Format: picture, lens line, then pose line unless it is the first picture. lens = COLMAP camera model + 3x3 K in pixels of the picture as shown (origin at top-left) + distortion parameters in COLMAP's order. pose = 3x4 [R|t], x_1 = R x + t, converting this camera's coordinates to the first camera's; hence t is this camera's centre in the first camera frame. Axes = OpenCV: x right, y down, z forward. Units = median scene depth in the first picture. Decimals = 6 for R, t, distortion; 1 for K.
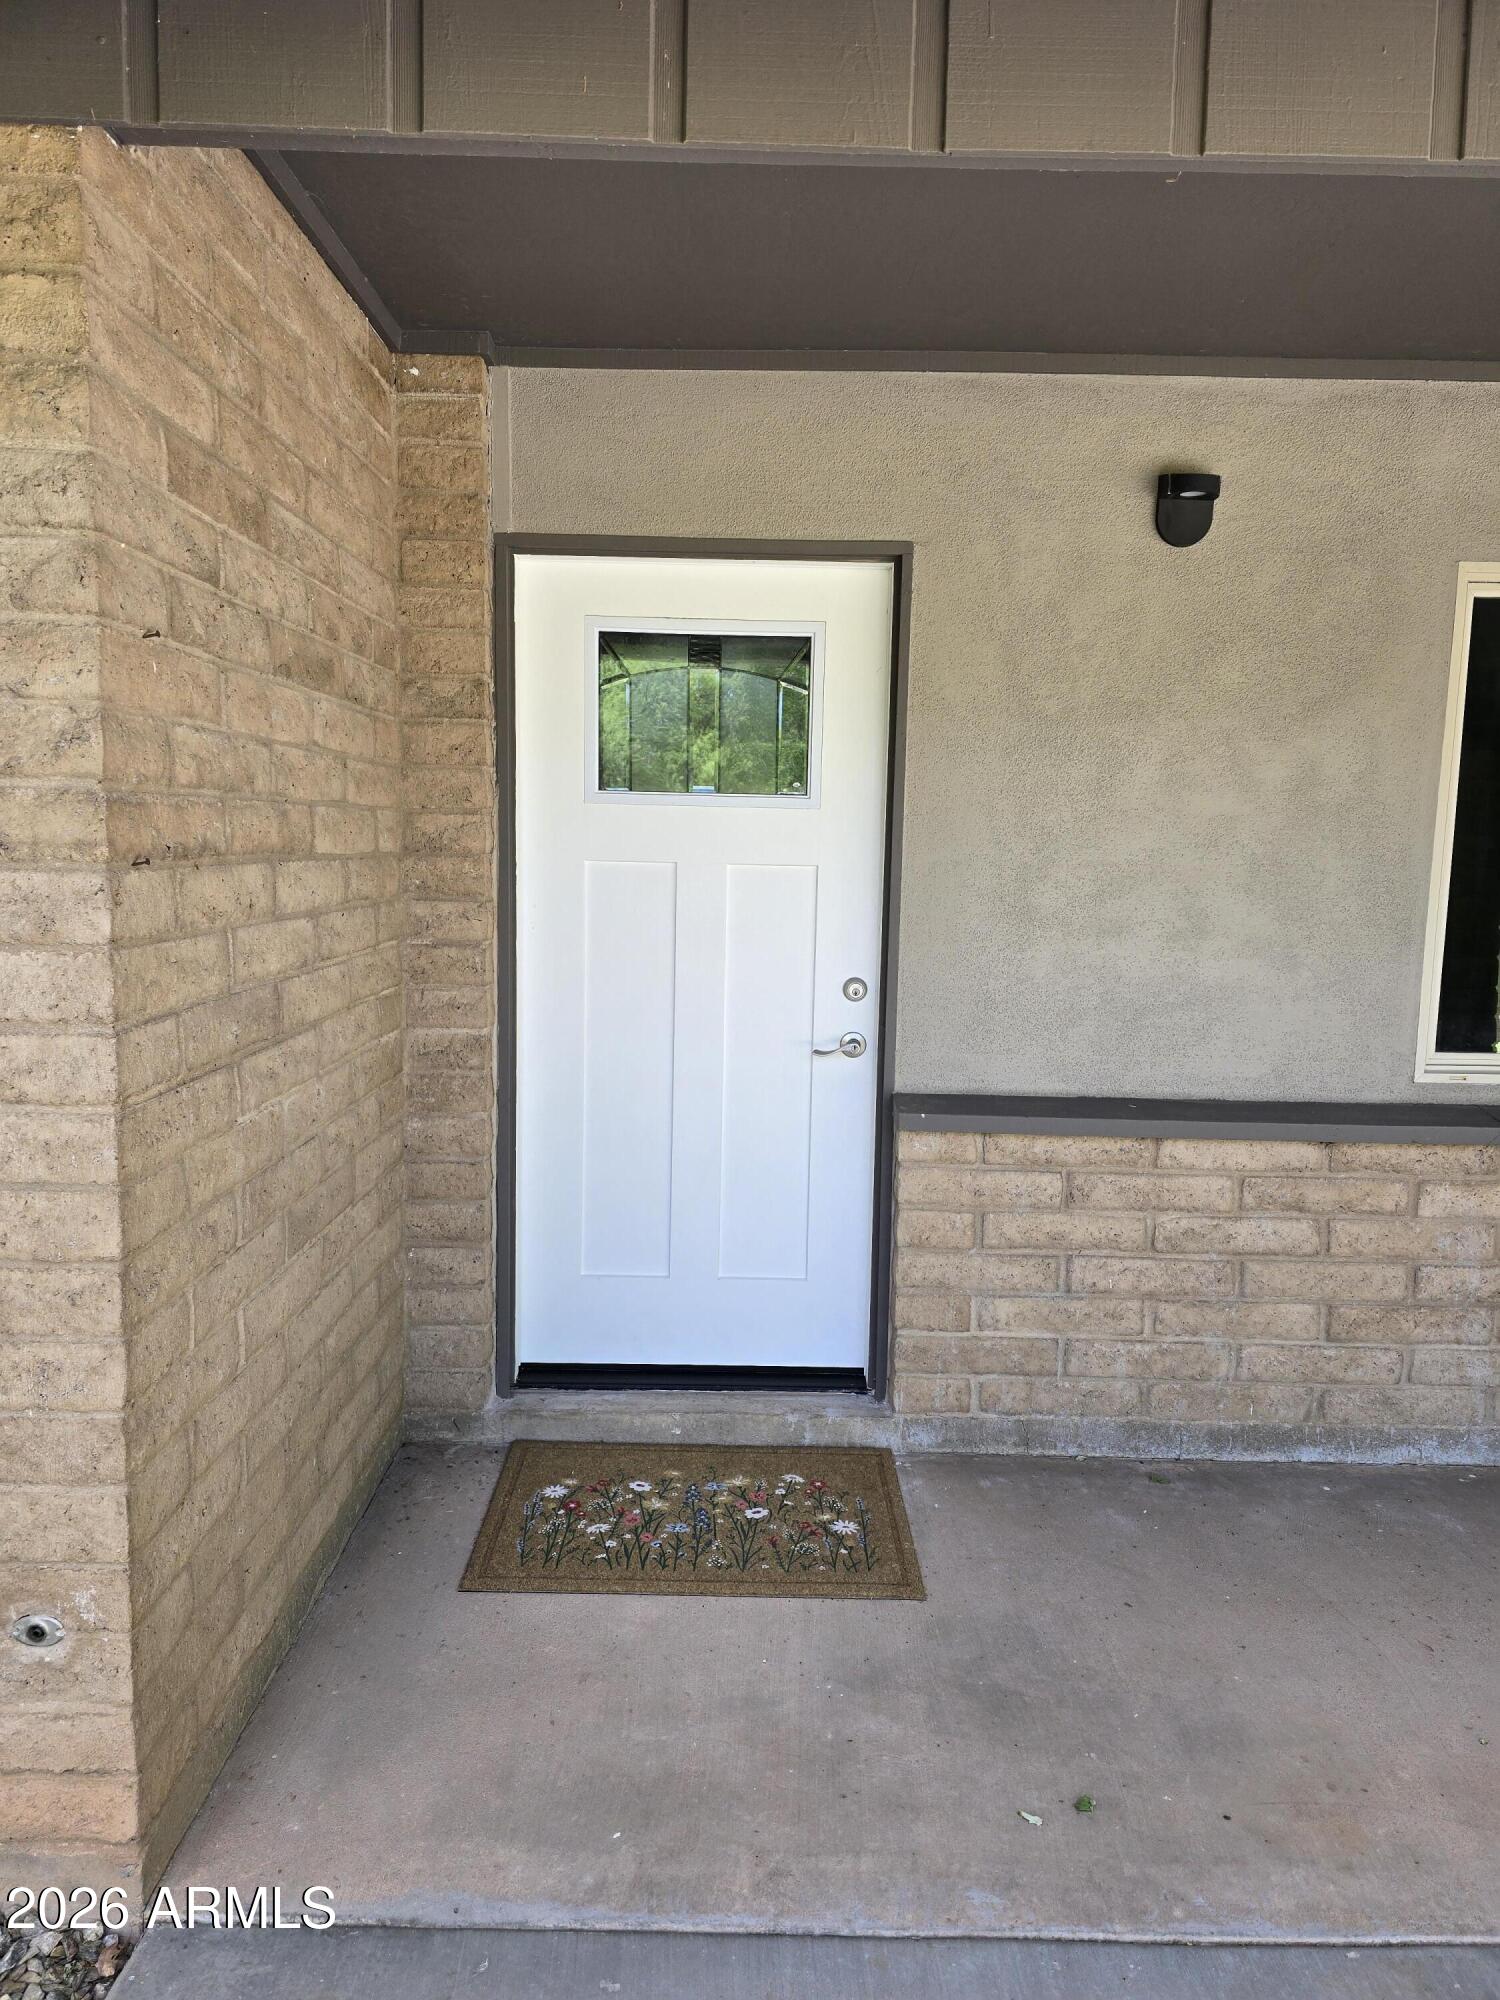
lens RADIAL K [[1366.4, 0, 737.7], [0, 1366.4, 996.4], [0, 0, 1]] dist [0.070946, -0.064332]
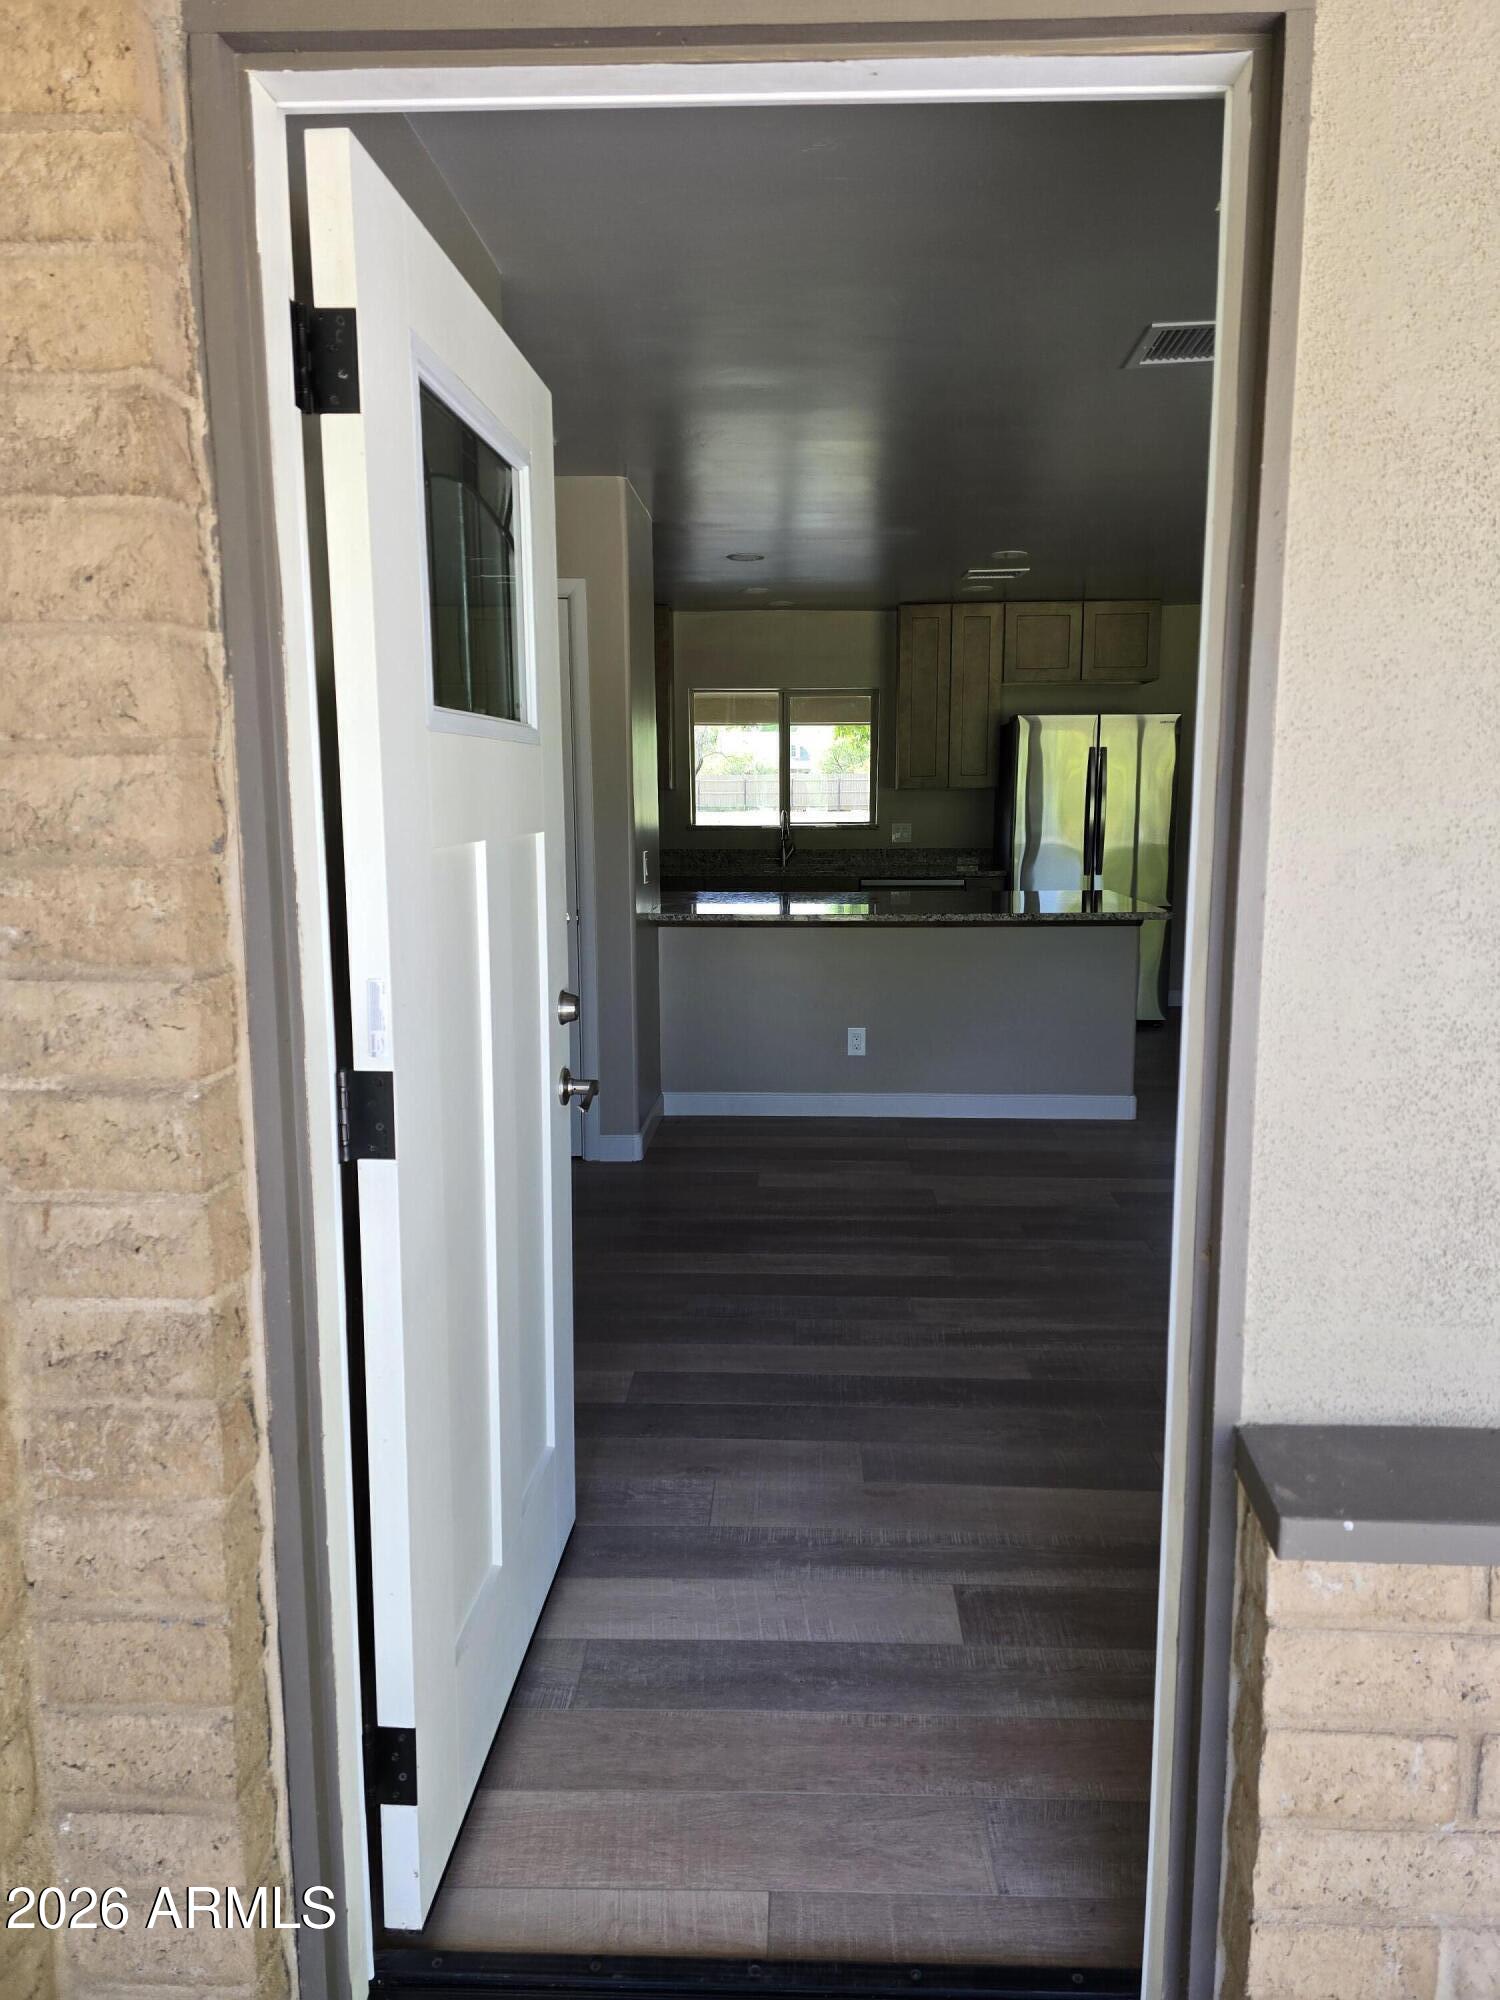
lens RADIAL K [[1366.4, 0, 760.5], [0, 1366.4, 968.6], [0, 0, 1]] dist [0.070946, -0.064332]
pose [[0.999285, -0.016965, -0.033784, -0.011201], [0.017561, 0.999694, 0.017403, -0.077956], [0.033479, -0.017983, 0.999278, 0.630792]]
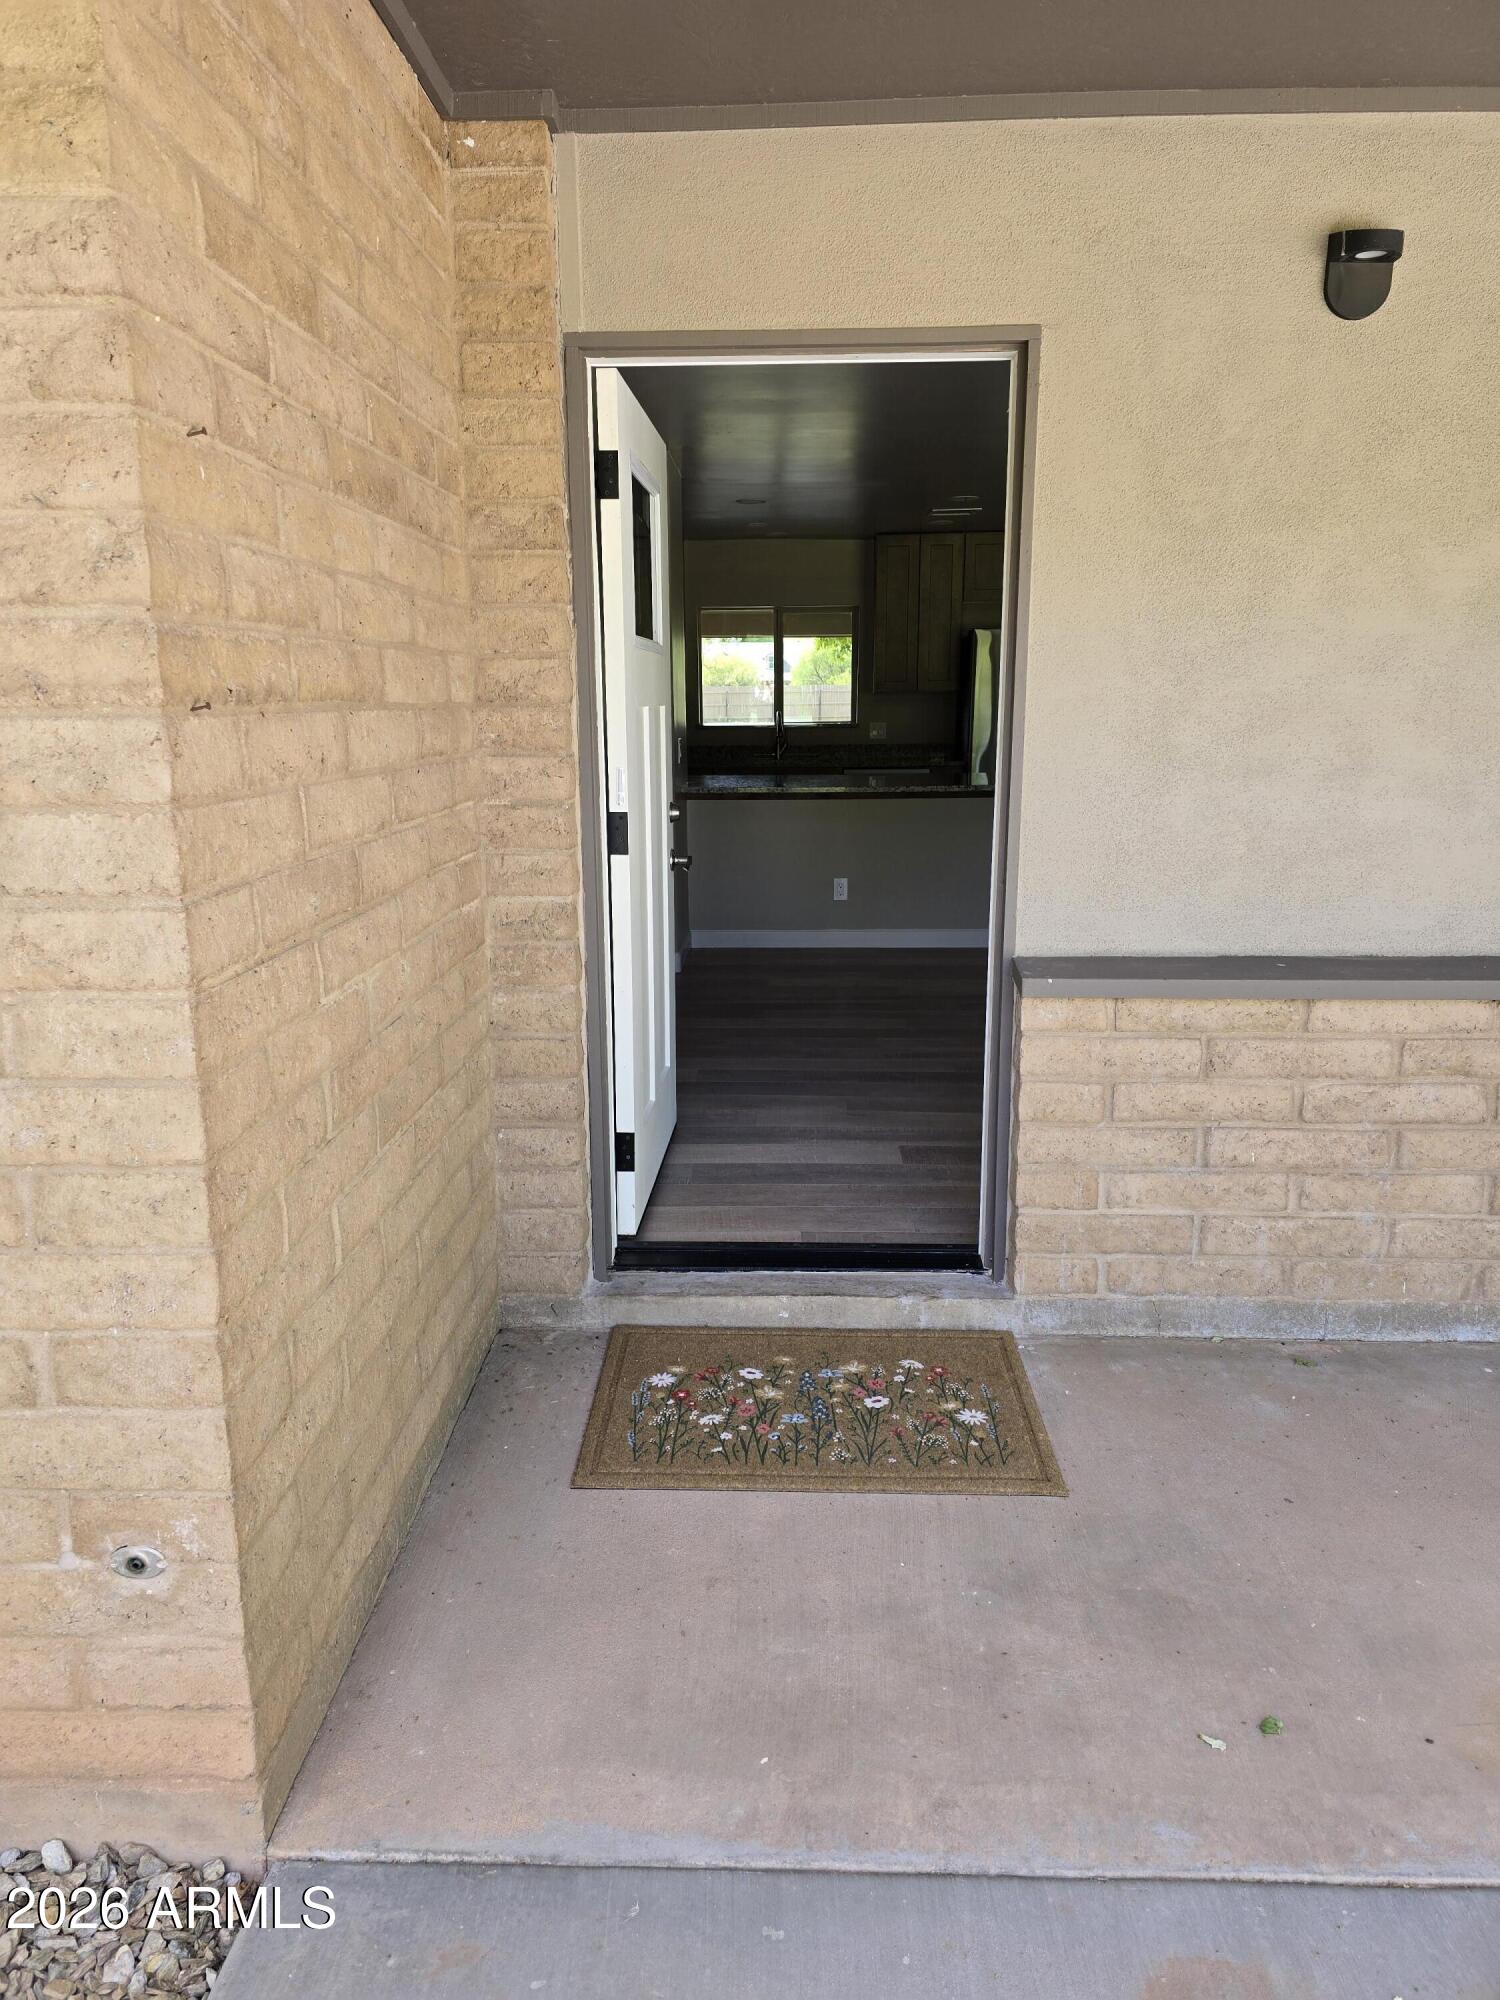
lens RADIAL K [[1366.4, 0, 738.7], [0, 1366.4, 981.5], [0, 0, 1]] dist [0.070946, -0.064332]
pose [[0.999179, -0.018528, -0.036018, -0.040529], [0.021651, 0.995853, 0.088366, 0.002433], [0.034231, -0.089073, 0.995437, 0.082350]]
